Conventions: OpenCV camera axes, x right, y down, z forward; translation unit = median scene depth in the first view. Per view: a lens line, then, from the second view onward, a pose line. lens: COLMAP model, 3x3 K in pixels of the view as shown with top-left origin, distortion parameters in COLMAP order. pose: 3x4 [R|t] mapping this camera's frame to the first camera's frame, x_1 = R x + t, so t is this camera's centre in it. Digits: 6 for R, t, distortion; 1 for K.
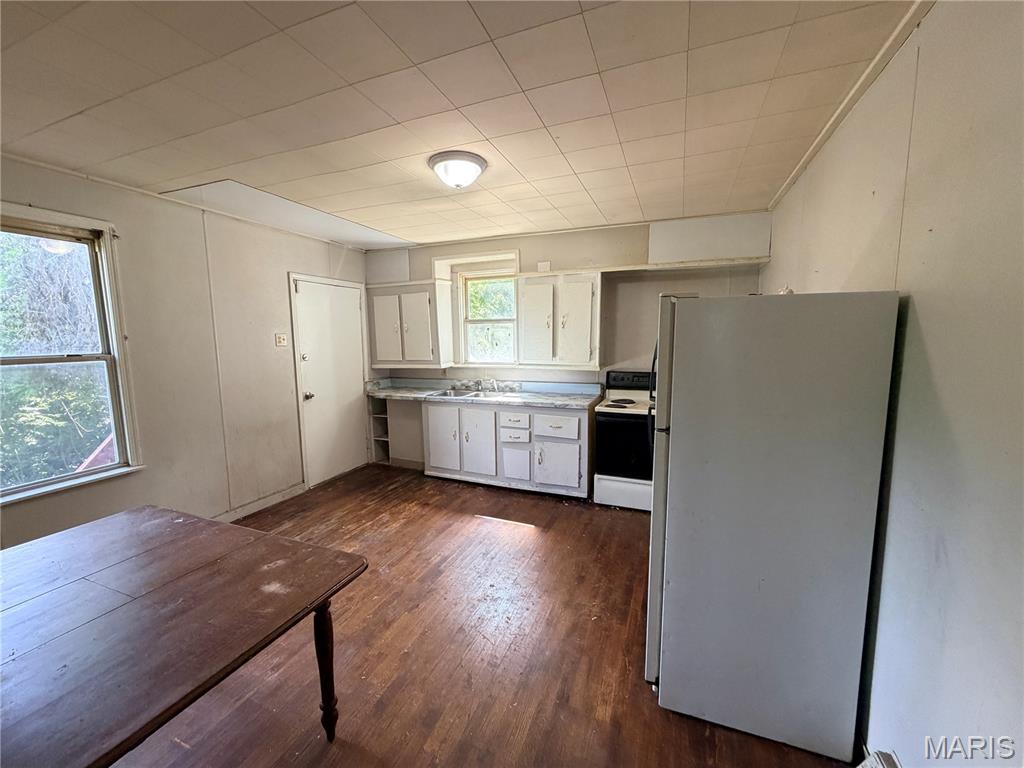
lens RADIAL K [[409.9, 0, 508.9], [0, 409.9, 383.9], [0, 0, 1]] dist [0.001324, -0.000329]
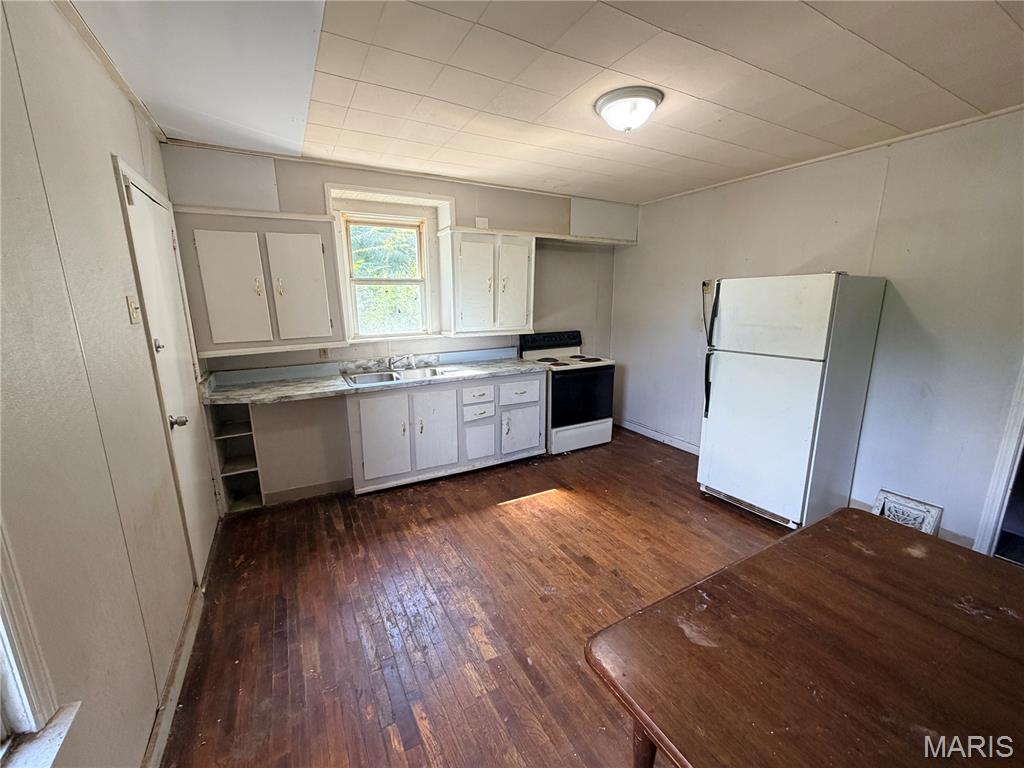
lens RADIAL K [[409.9, 0, 510.6], [0, 409.9, 383.9], [0, 0, 1]] dist [0.001324, -0.000329]
pose [[0.625234, -0.159107, 0.764047, -0.620811], [0.093943, 0.987223, 0.128707, -0.044352], [-0.774763, -0.008695, 0.632192, 0.370628]]
